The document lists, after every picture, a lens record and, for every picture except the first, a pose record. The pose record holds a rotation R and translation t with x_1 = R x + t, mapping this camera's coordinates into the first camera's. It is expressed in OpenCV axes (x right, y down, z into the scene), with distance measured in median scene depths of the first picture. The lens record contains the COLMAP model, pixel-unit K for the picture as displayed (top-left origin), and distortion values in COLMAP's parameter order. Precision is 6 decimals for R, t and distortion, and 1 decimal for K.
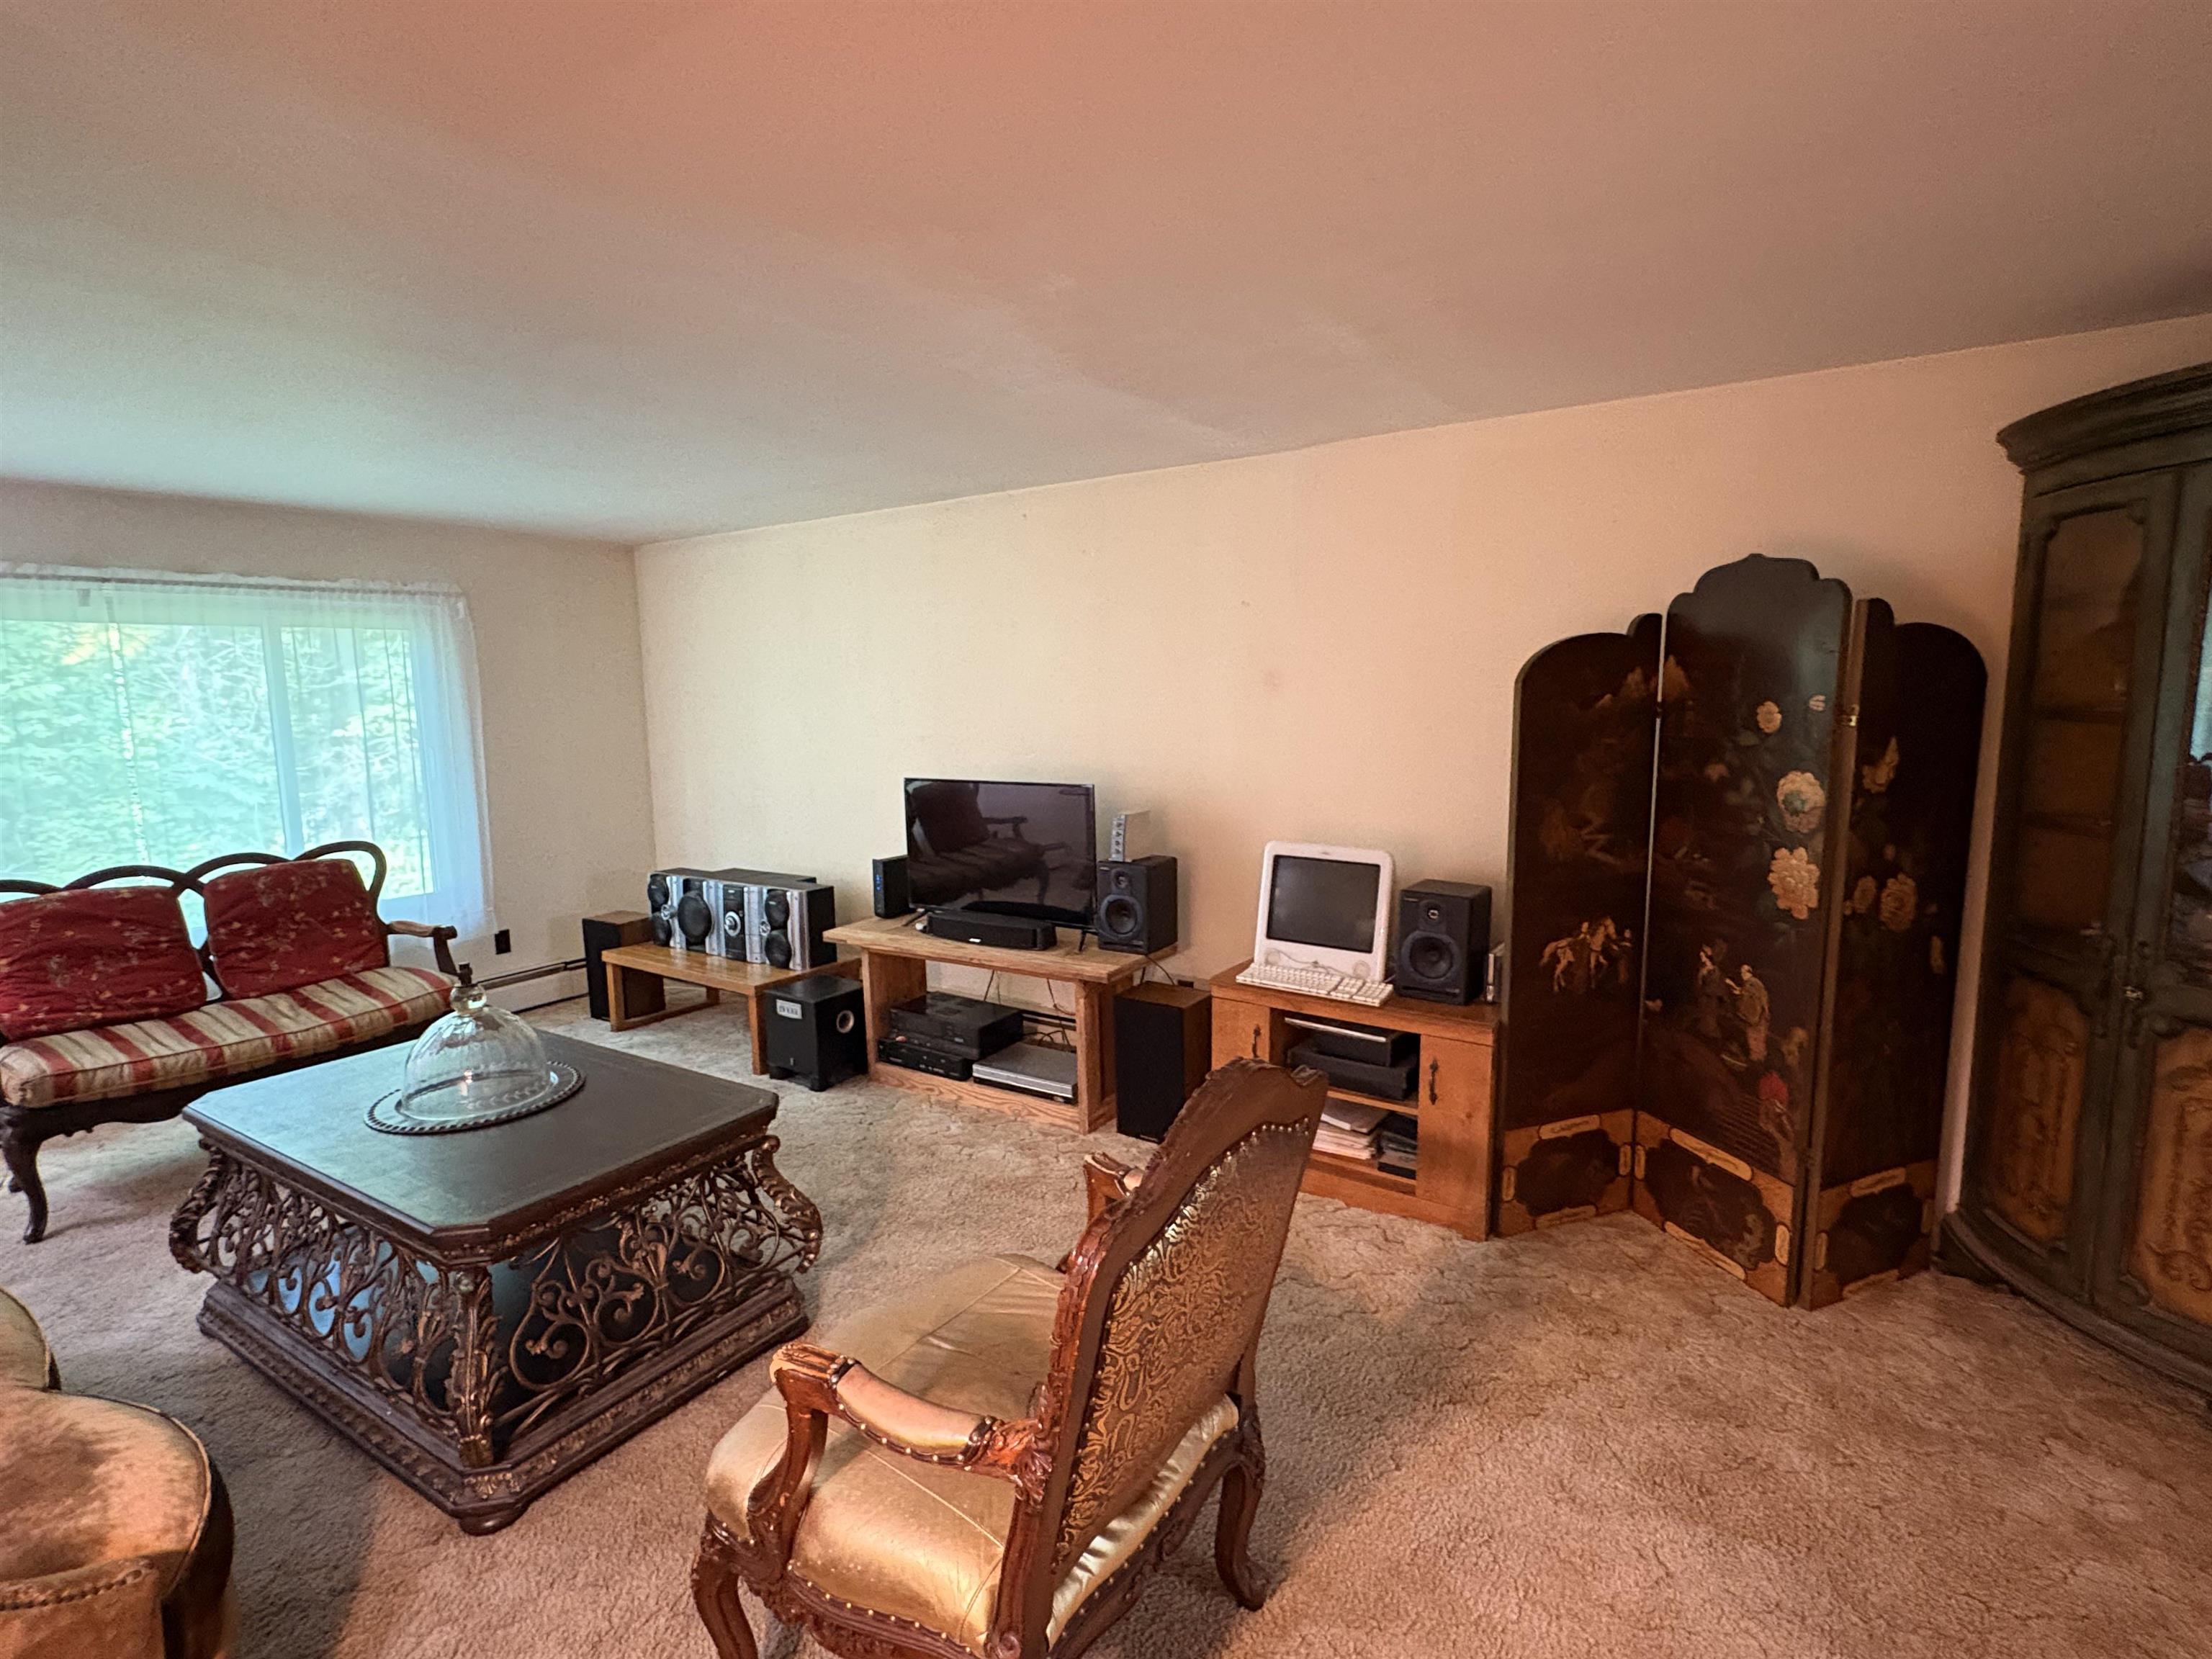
lens RADIAL K [[1097.7, 0, 1100.2], [0, 1097.7, 828.9], [0, 0, 1]] dist [0.002006, -0.000602]
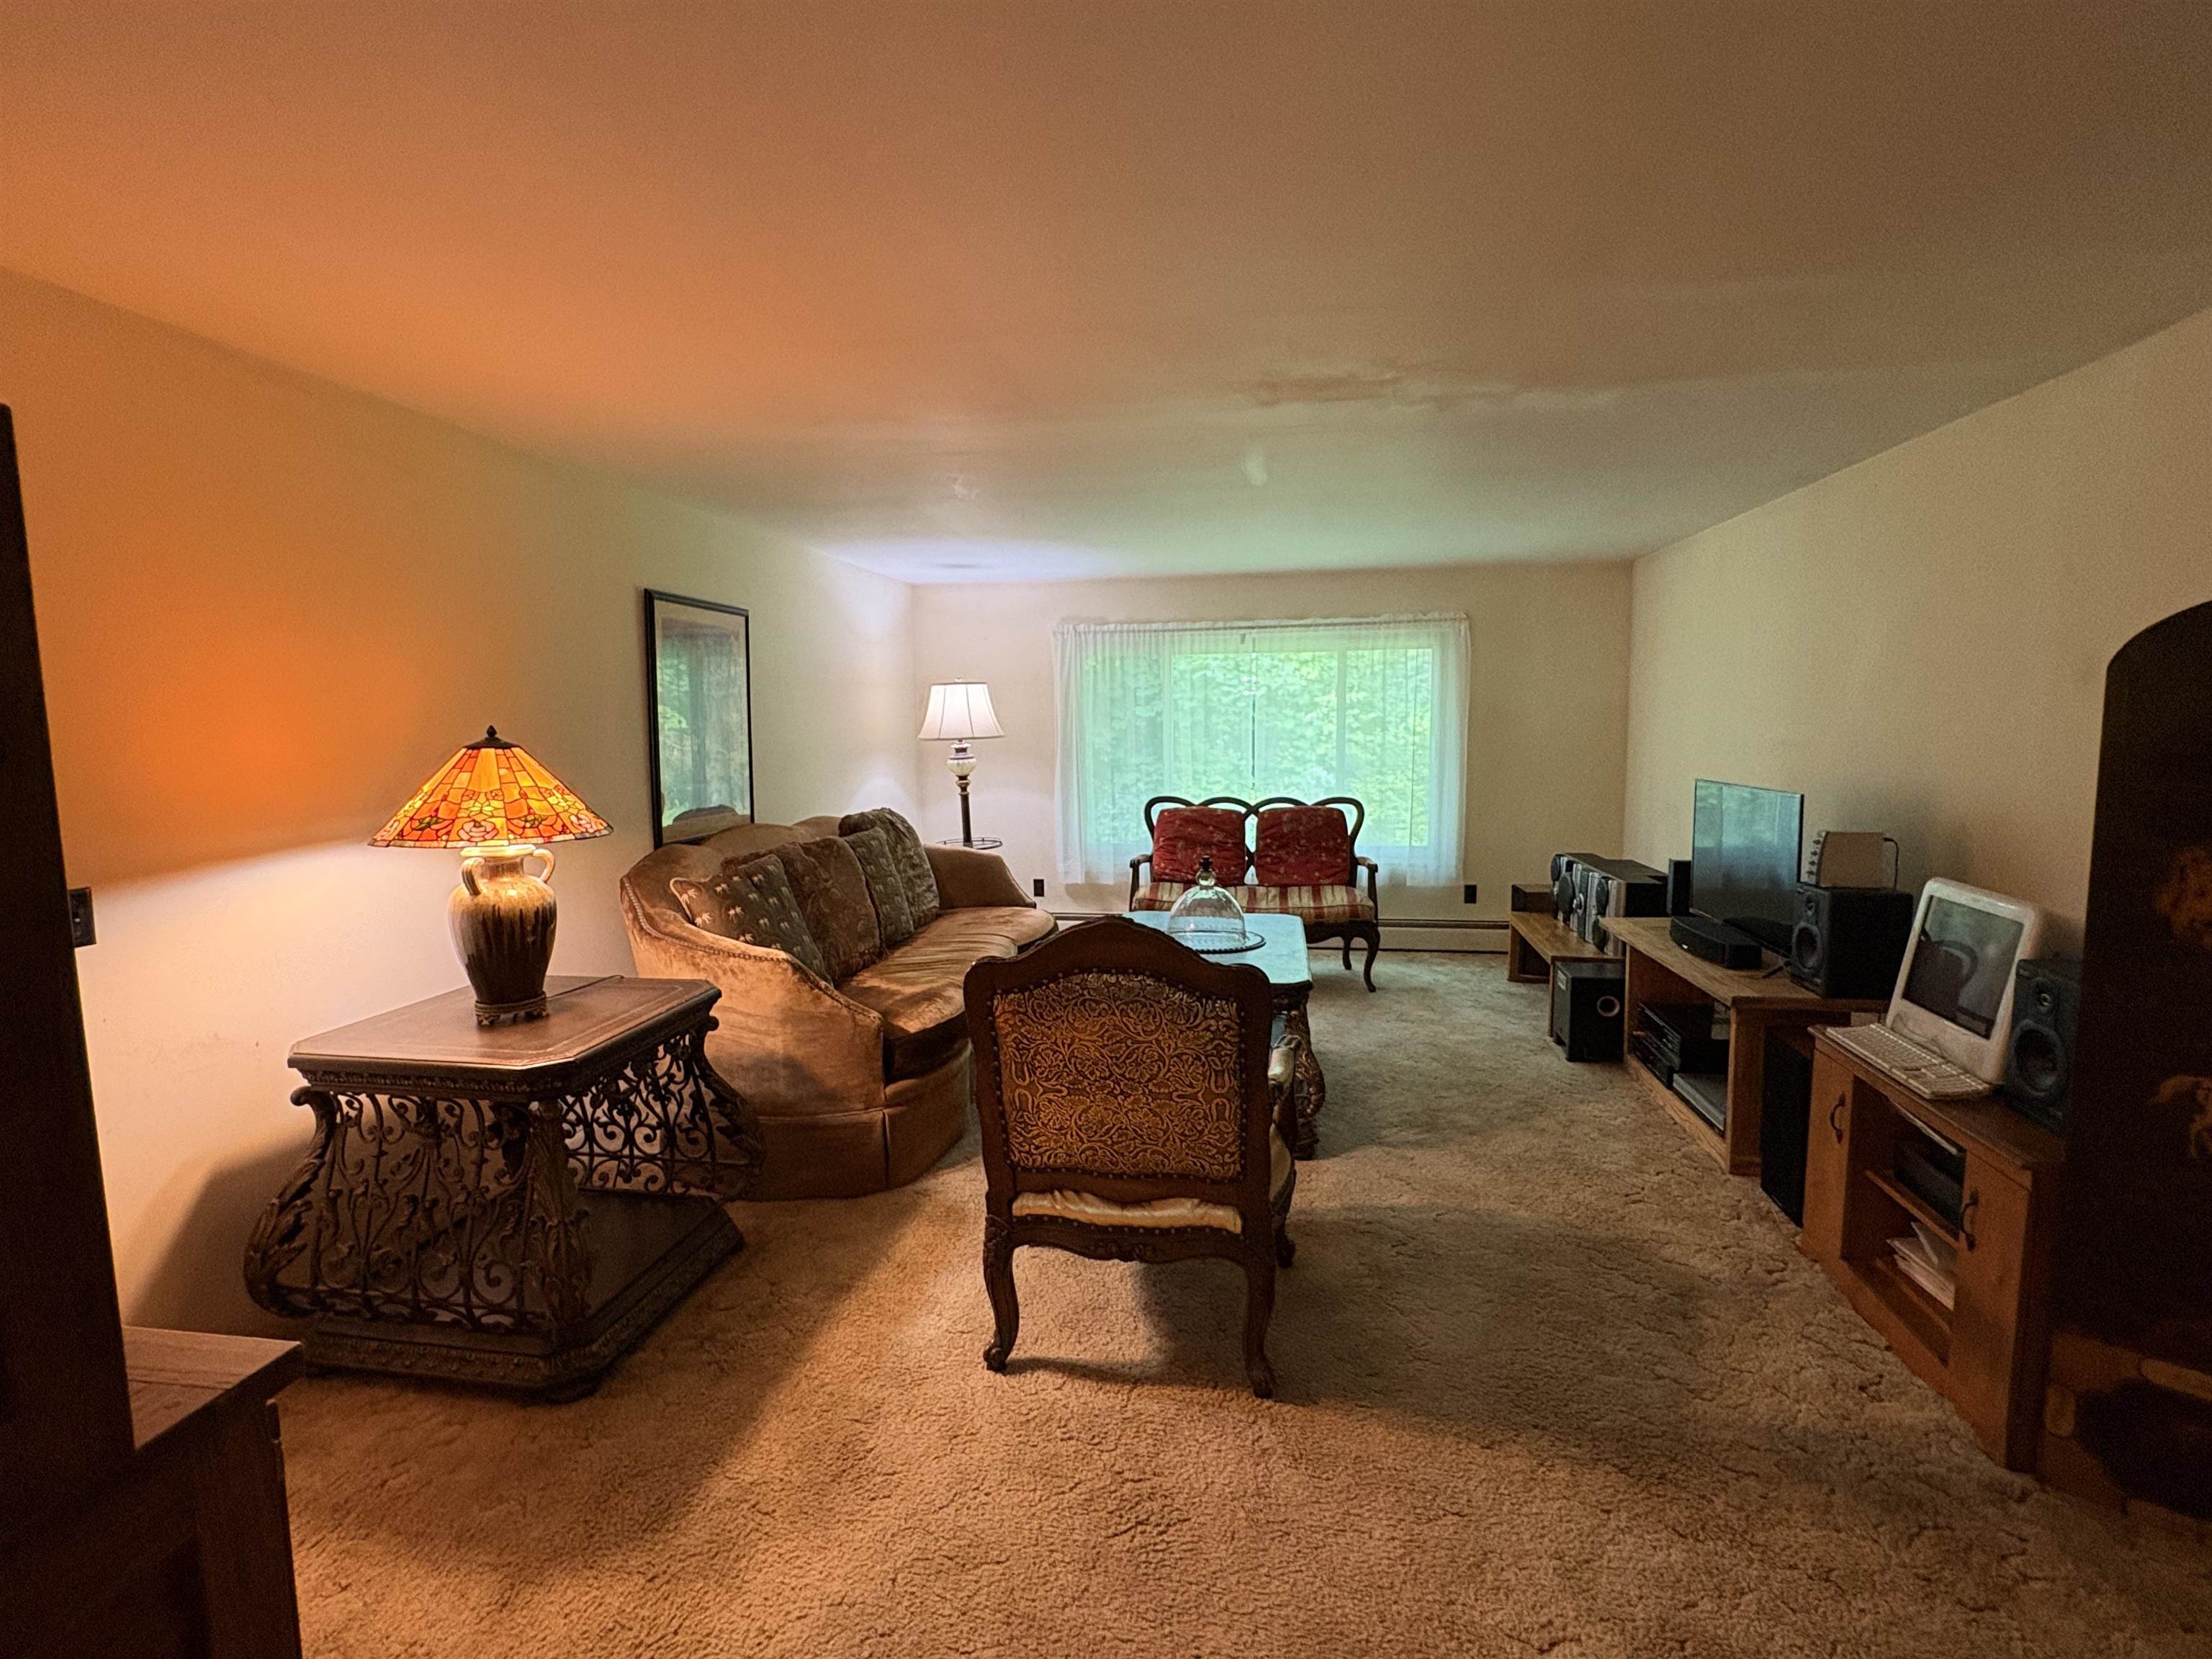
lens RADIAL K [[1097.7, 0, 1092.5], [0, 1097.7, 828.5], [0, 0, 1]] dist [0.002006, -0.000602]
pose [[0.398036, 0.107774, -0.911017, 0.549092], [-0.117123, 0.990918, 0.066053, -0.004654], [0.909862, 0.080410, 0.407044, 0.119507]]
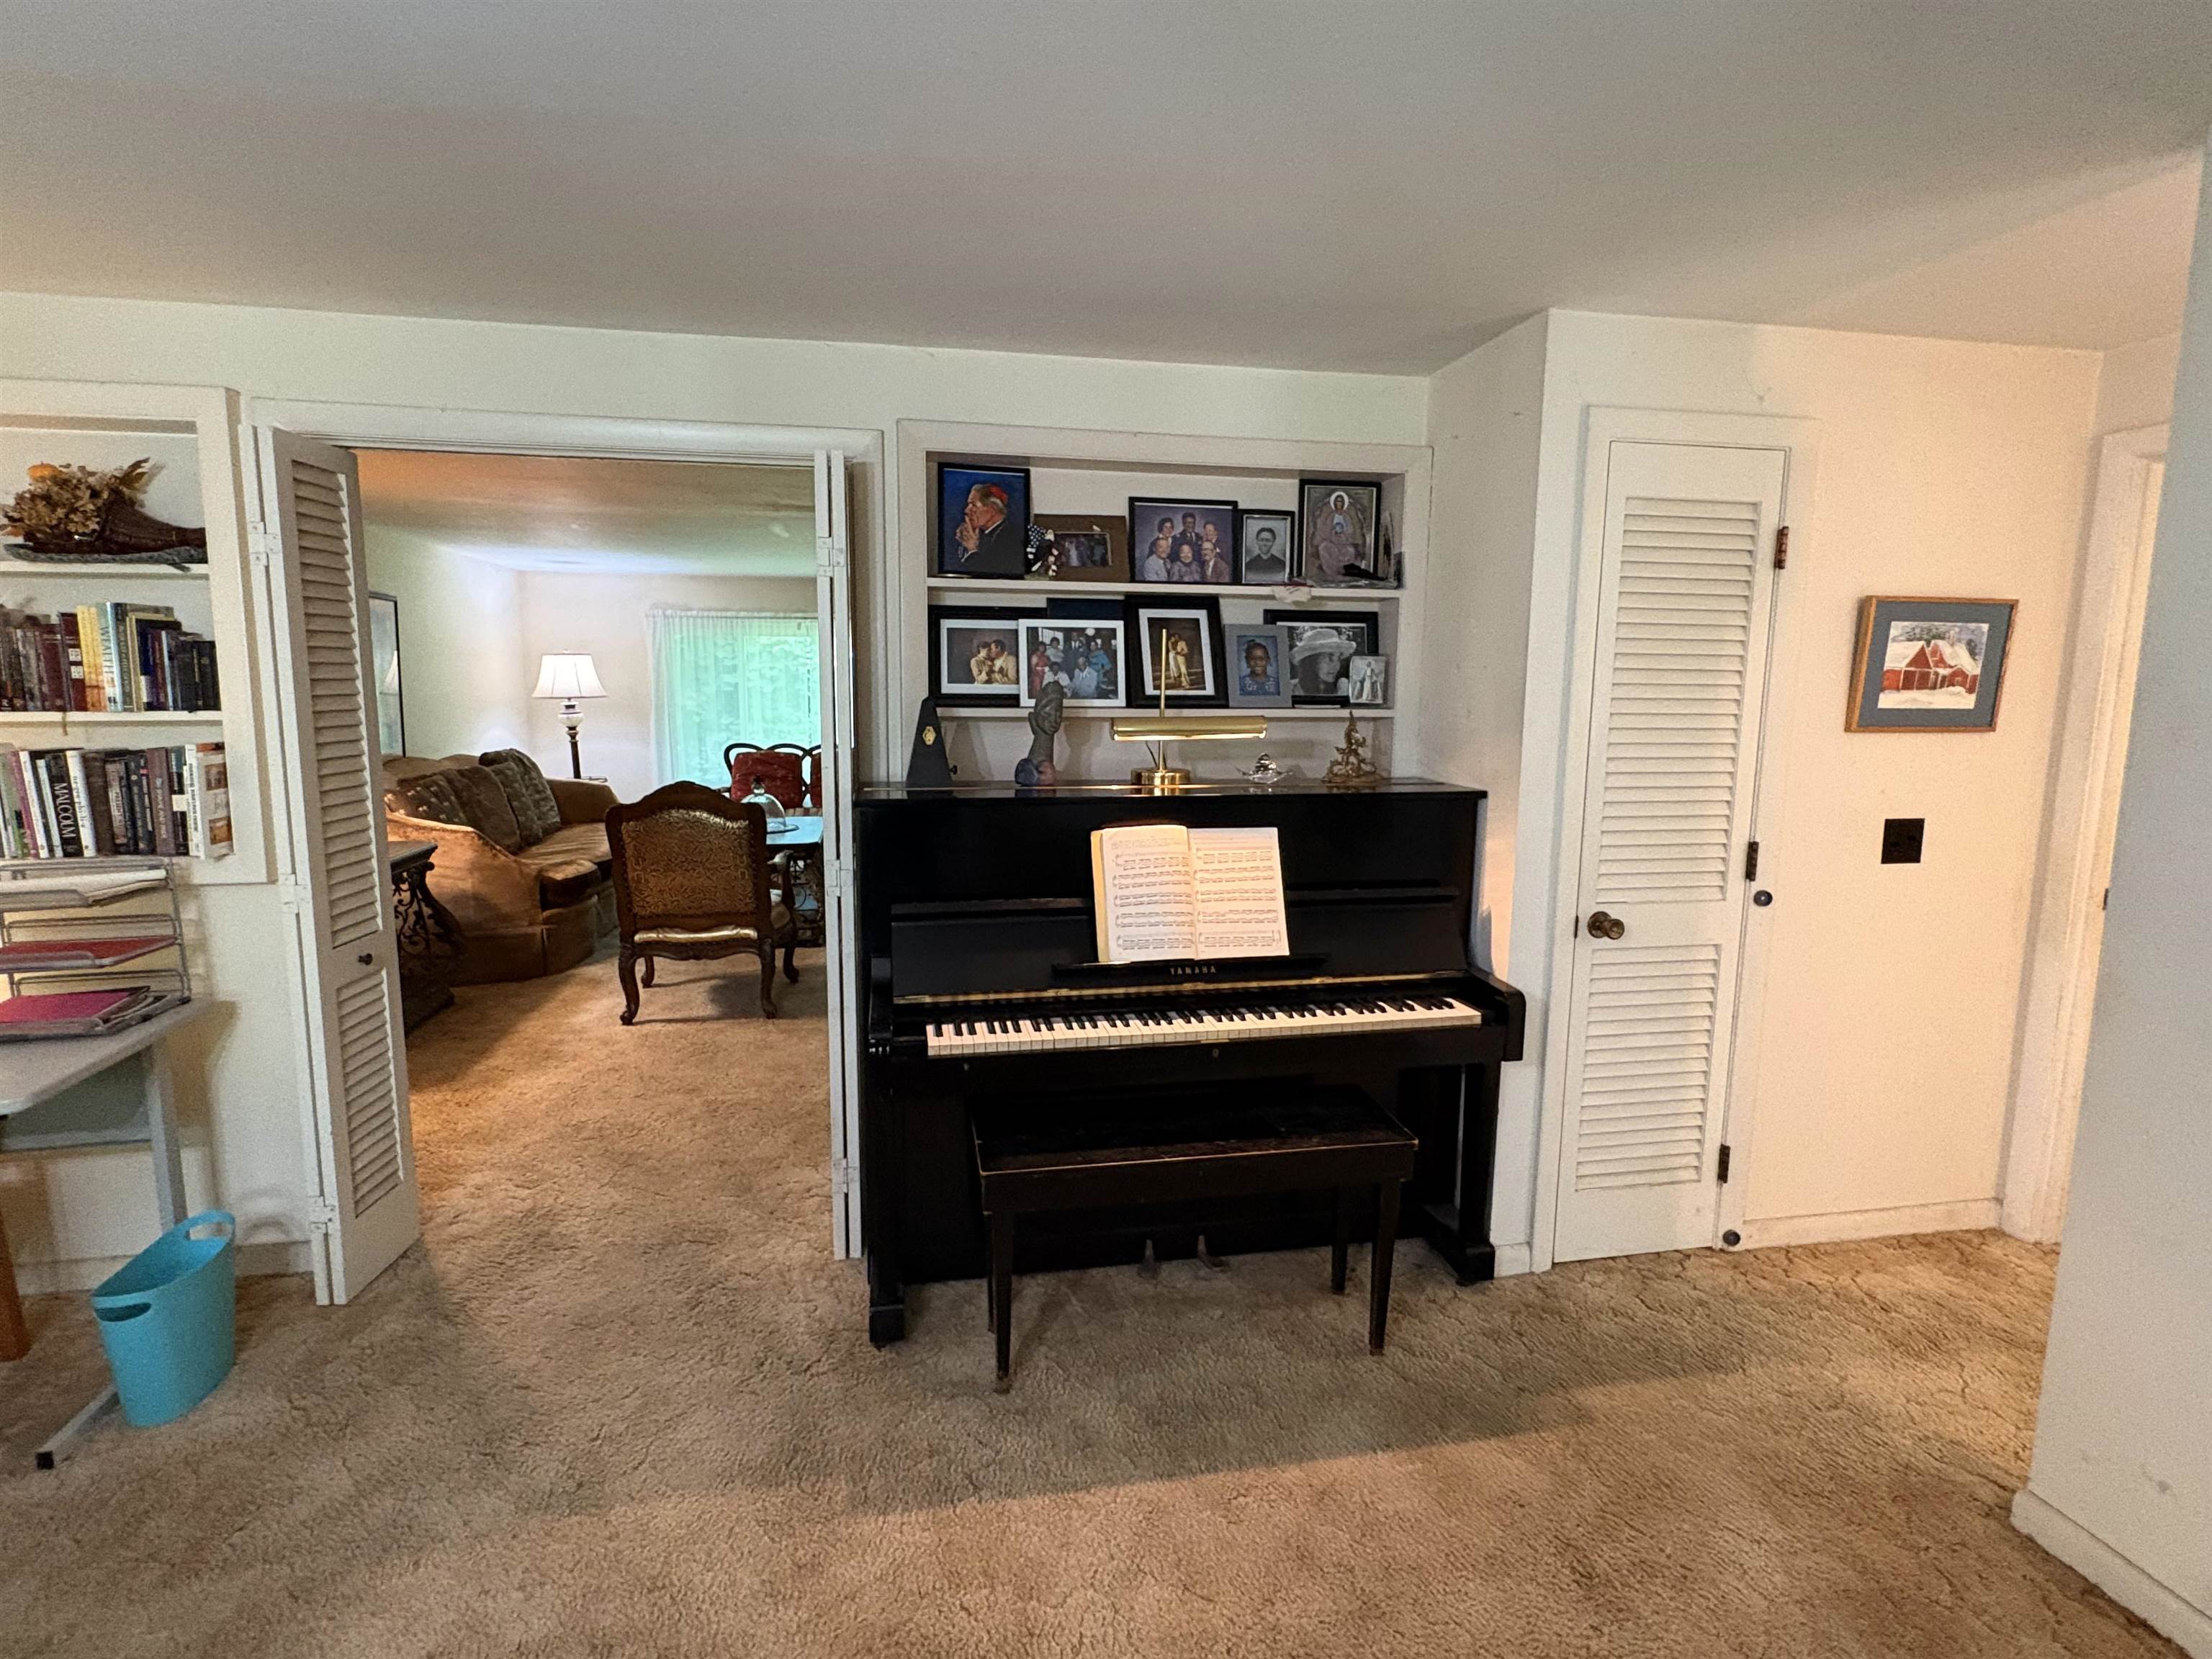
lens RADIAL K [[1097.7, 0, 1102.4], [0, 1097.7, 814.8], [0, 0, 1]] dist [0.002006, -0.000602]
pose [[0.693768, 0.108122, -0.712036, 1.152119], [-0.113521, 0.992725, 0.040136, 0.014712], [0.711195, 0.052986, 0.700995, -0.123958]]
